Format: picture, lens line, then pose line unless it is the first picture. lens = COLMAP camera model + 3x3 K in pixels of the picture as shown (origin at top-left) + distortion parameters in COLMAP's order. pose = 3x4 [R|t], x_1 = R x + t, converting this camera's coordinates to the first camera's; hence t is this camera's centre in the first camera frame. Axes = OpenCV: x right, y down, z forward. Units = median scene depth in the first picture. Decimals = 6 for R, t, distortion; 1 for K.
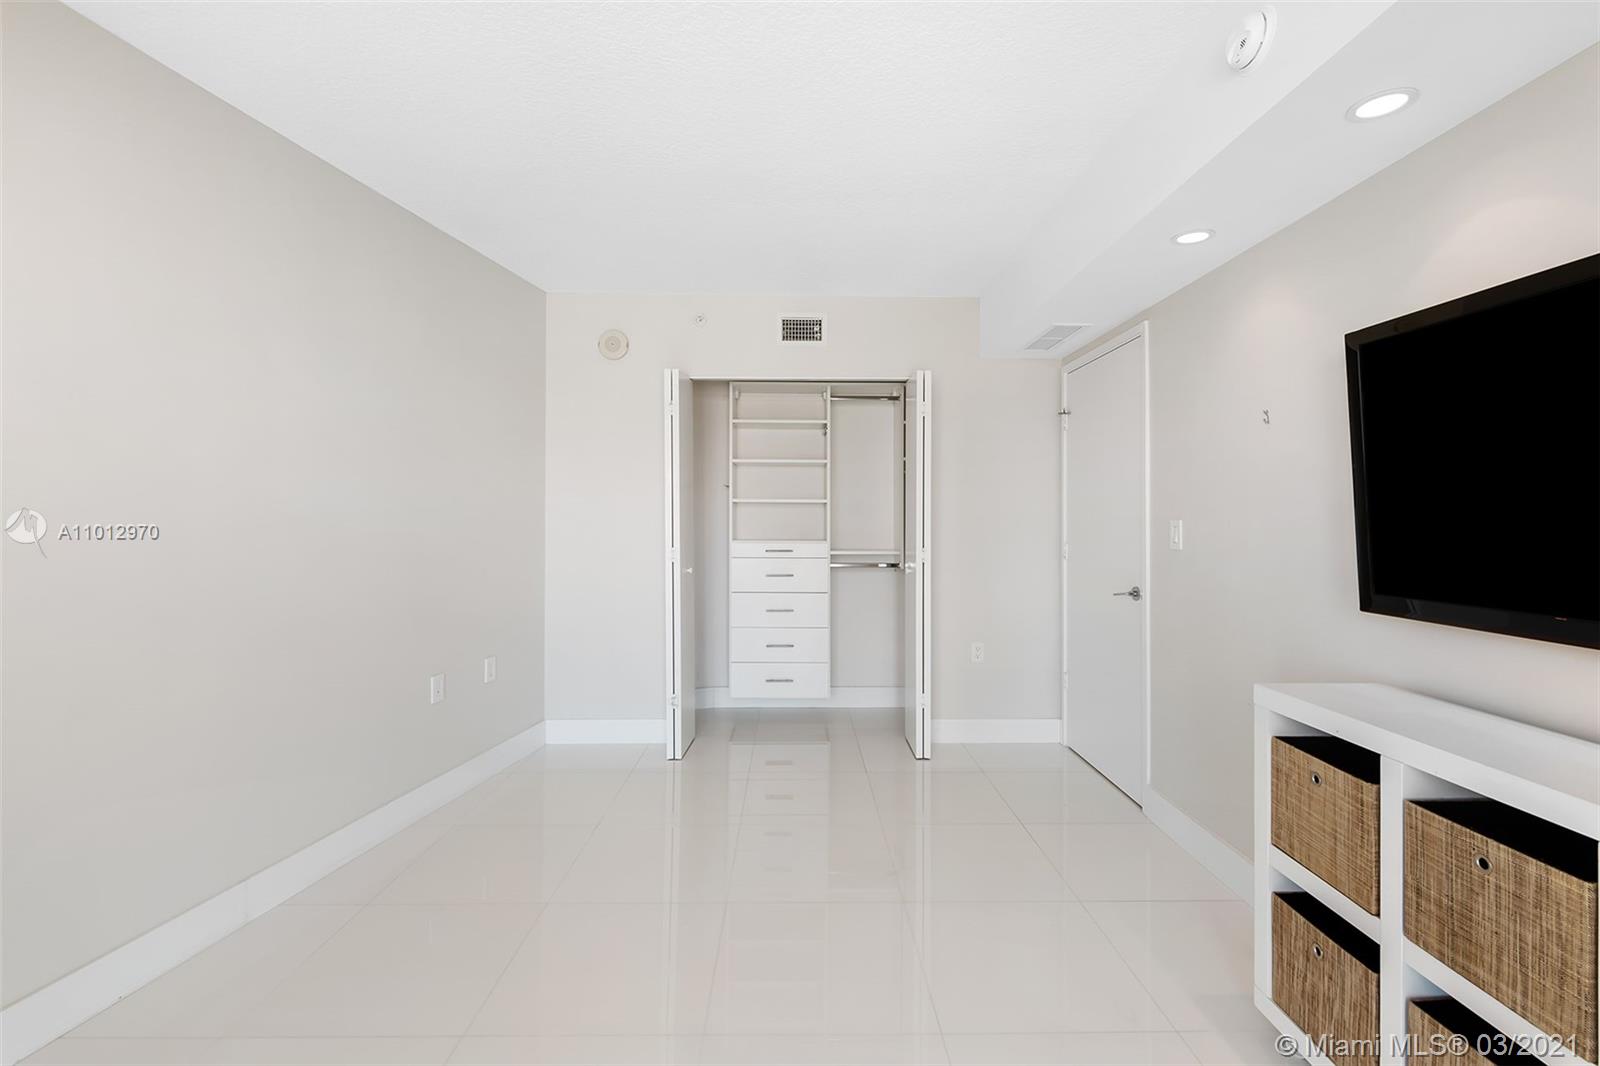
lens RADIAL K [[683.6, 0, 809.9], [0, 683.6, 516.5], [0, 0, 1]] dist [0.000178, -0.002796]
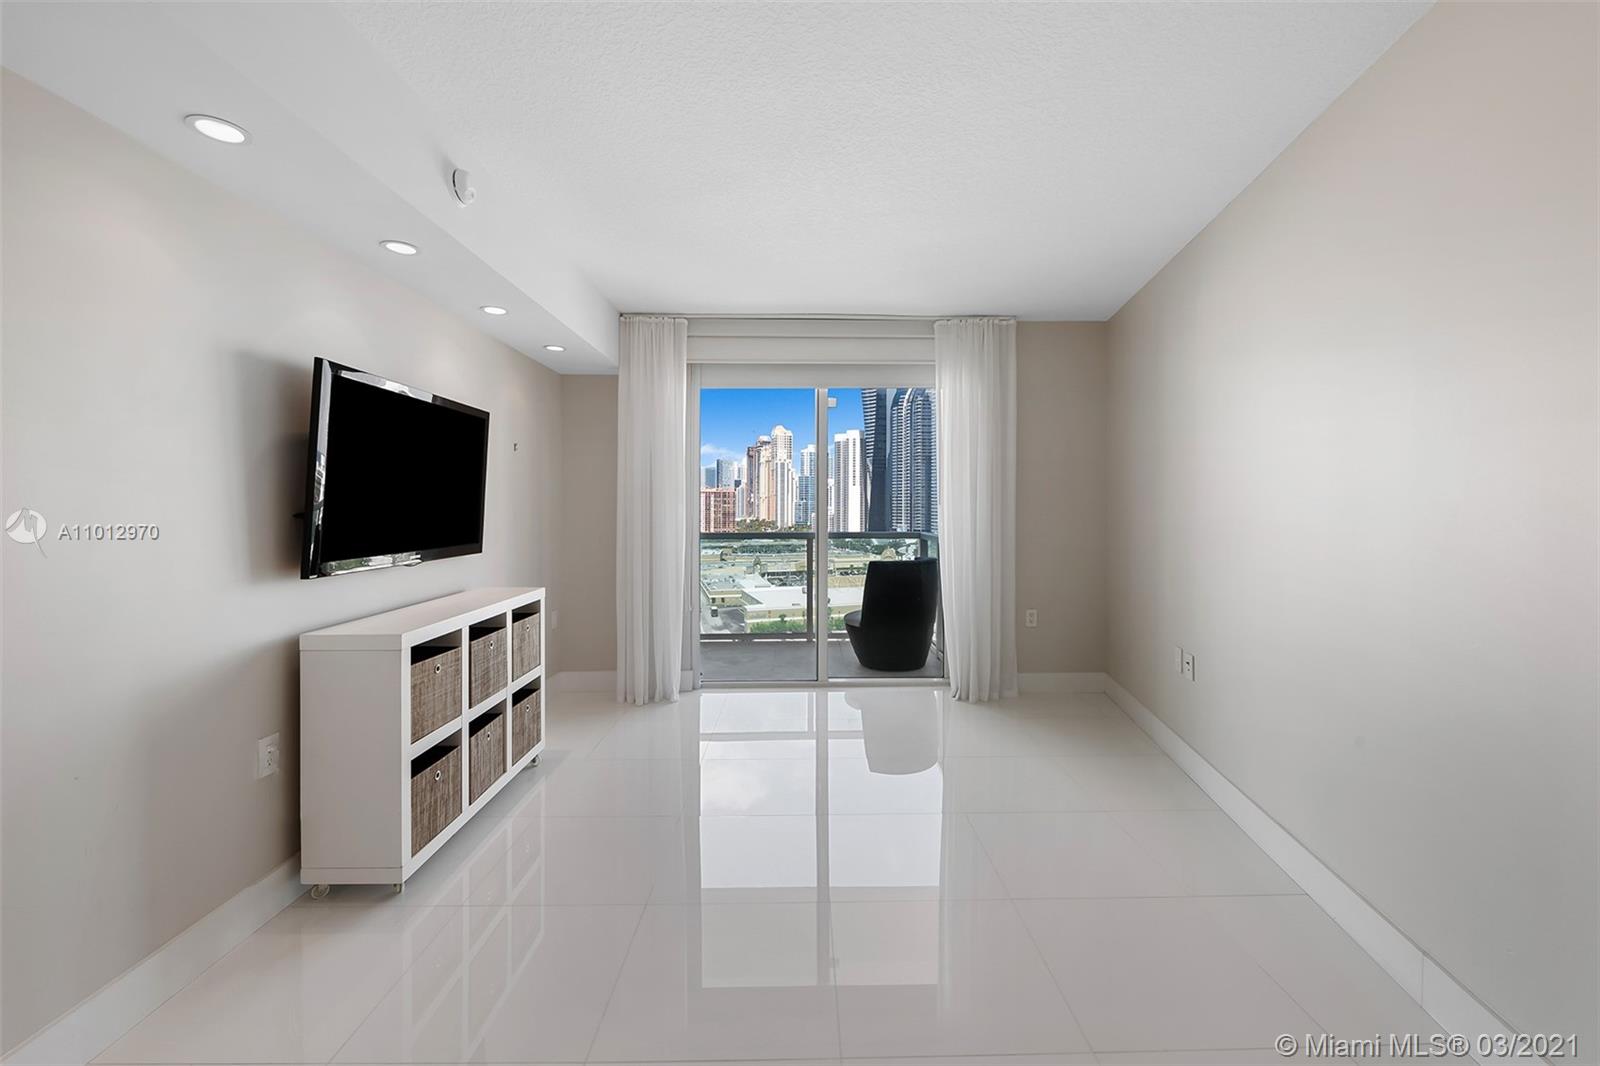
lens RADIAL K [[645.6, 0, 816.4], [0, 645.6, 502.4], [0, 0, 1]] dist [0.000360, -0.000102]
pose [[-0.999993, -0.003699, -0.000499, -0.133925], [-0.003694, 0.999938, -0.010505, 0.007630], [0.000538, -0.010503, -0.999945, 2.368153]]
